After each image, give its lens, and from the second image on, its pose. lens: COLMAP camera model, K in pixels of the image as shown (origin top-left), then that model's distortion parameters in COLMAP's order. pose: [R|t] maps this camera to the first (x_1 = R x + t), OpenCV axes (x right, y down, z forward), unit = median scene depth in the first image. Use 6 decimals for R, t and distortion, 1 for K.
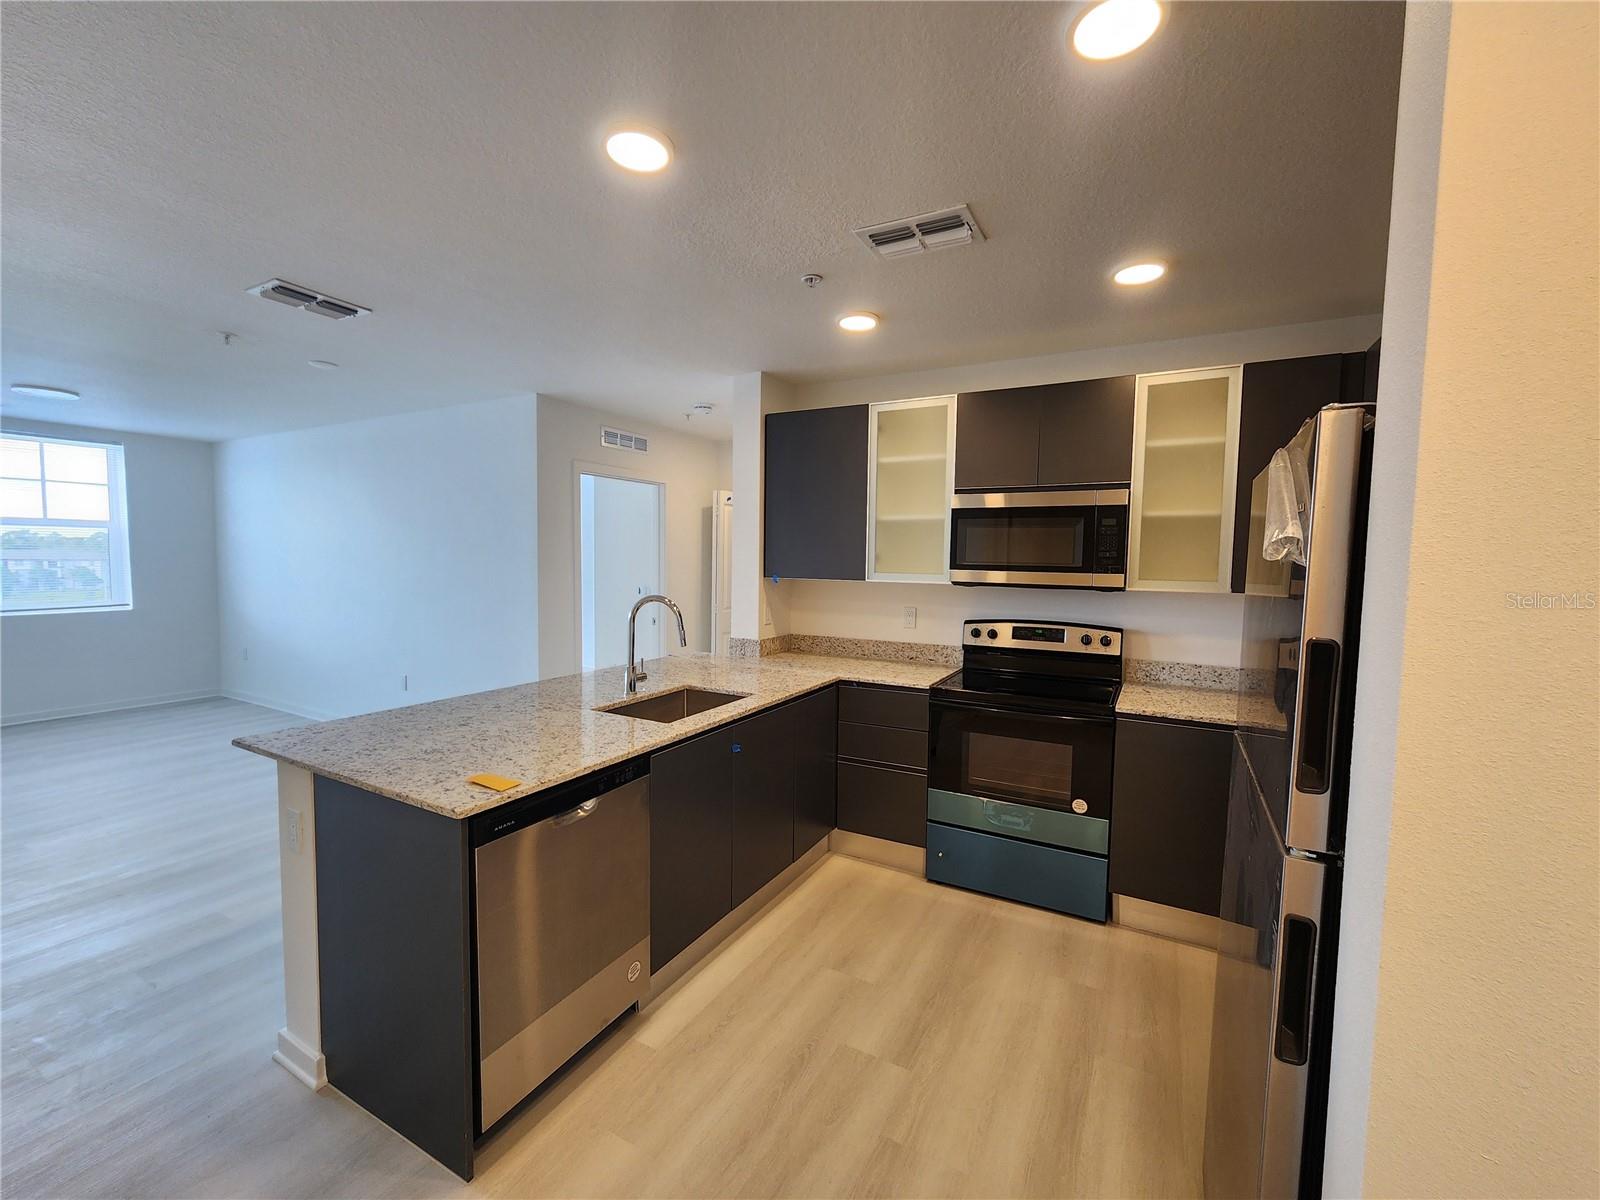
lens RADIAL K [[656.8, 0, 800.4], [0, 656.8, 597.9], [0, 0, 1]] dist [-0.001849, 0.000198]
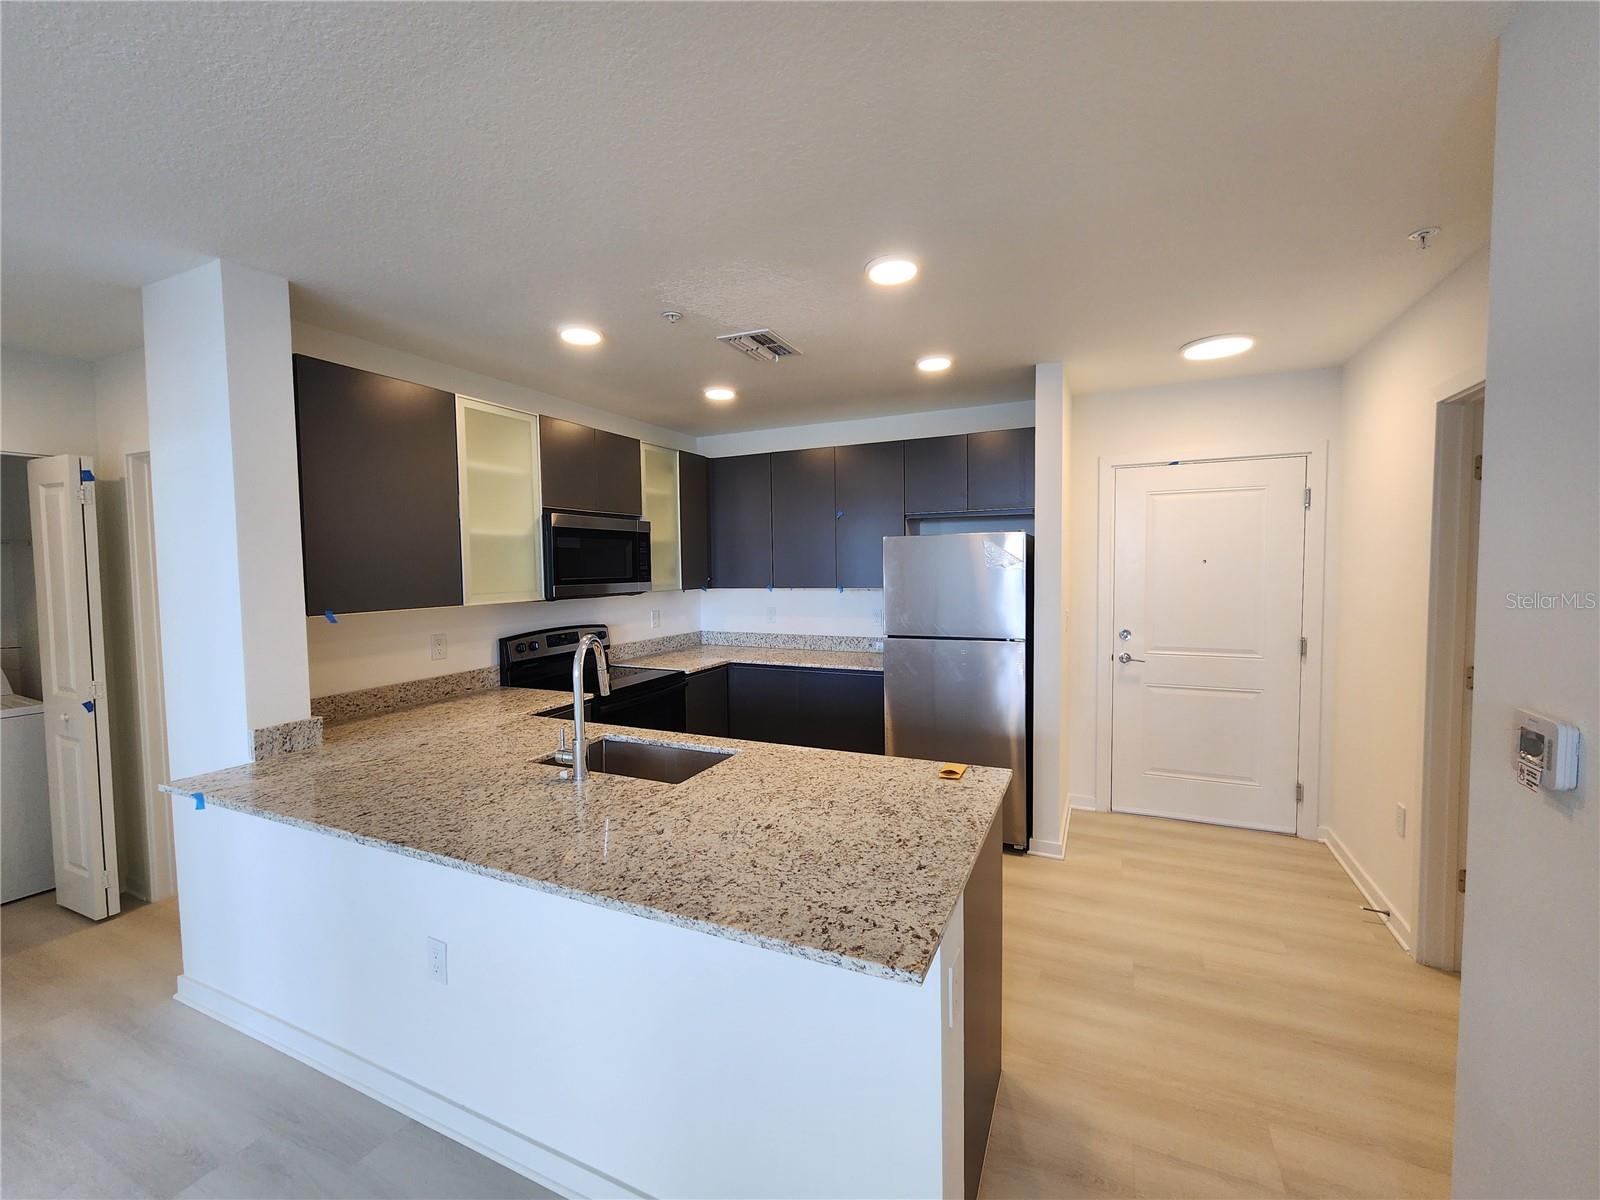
lens RADIAL K [[656.8, 0, 800.4], [0, 656.8, 597.9], [0, 0, 1]] dist [-0.001849, 0.000198]
pose [[-0.060765, -0.065344, 0.996011, -0.769068], [0.073905, 0.994821, 0.069775, -0.063341], [-0.995412, 0.077850, -0.055621, 0.629096]]
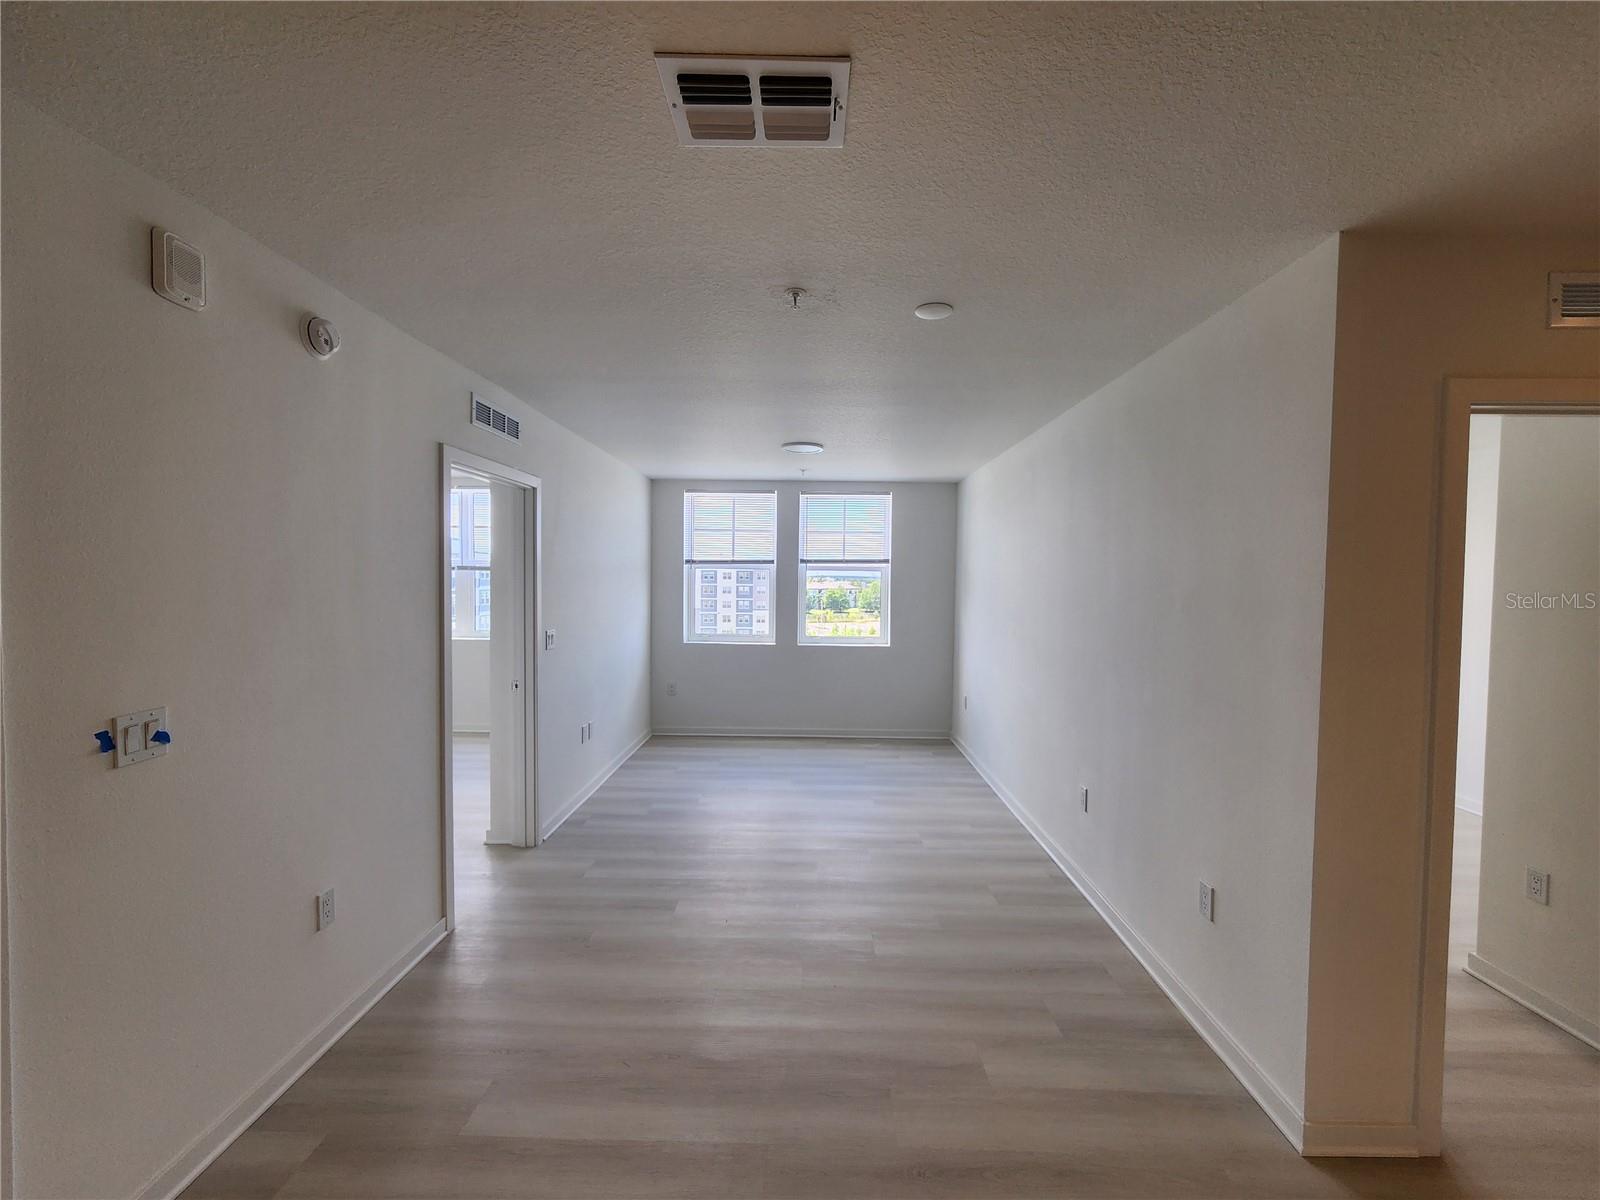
lens RADIAL K [[661.0, 0, 800.0], [0, 661.0, 600.0], [0, 0, 1]] dist [-0.001045, -0.000169]
pose [[0.465290, 0.019256, -0.884949, -0.235403], [-0.059158, 0.998205, -0.009384, -0.068477], [0.883179, 0.056718, 0.465594, 0.649977]]
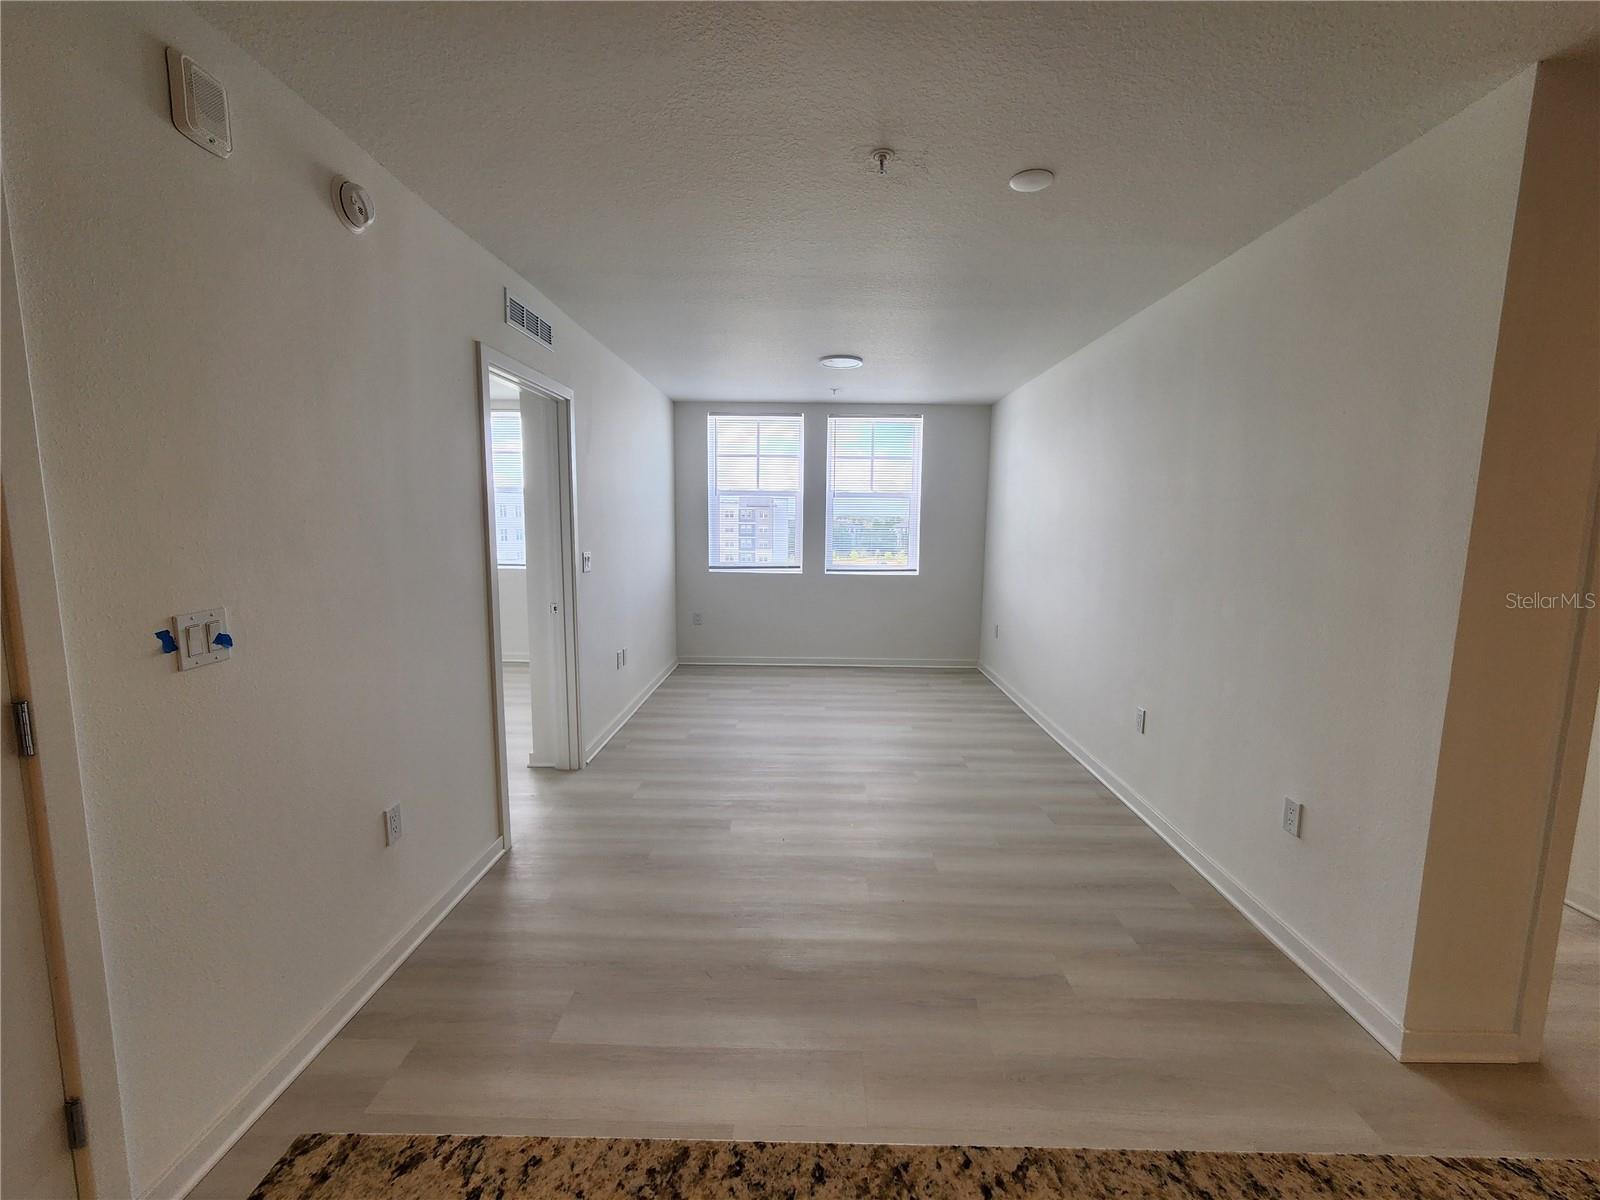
lens RADIAL K [[656.8, 0, 800.4], [0, 656.8, 597.9], [0, 0, 1]] dist [-0.001849, 0.000198]
pose [[0.464403, 0.097922, -0.880194, -0.308044], [-0.058406, 0.995091, 0.079888, -0.032868], [0.883696, 0.014308, 0.467843, 0.605978]]
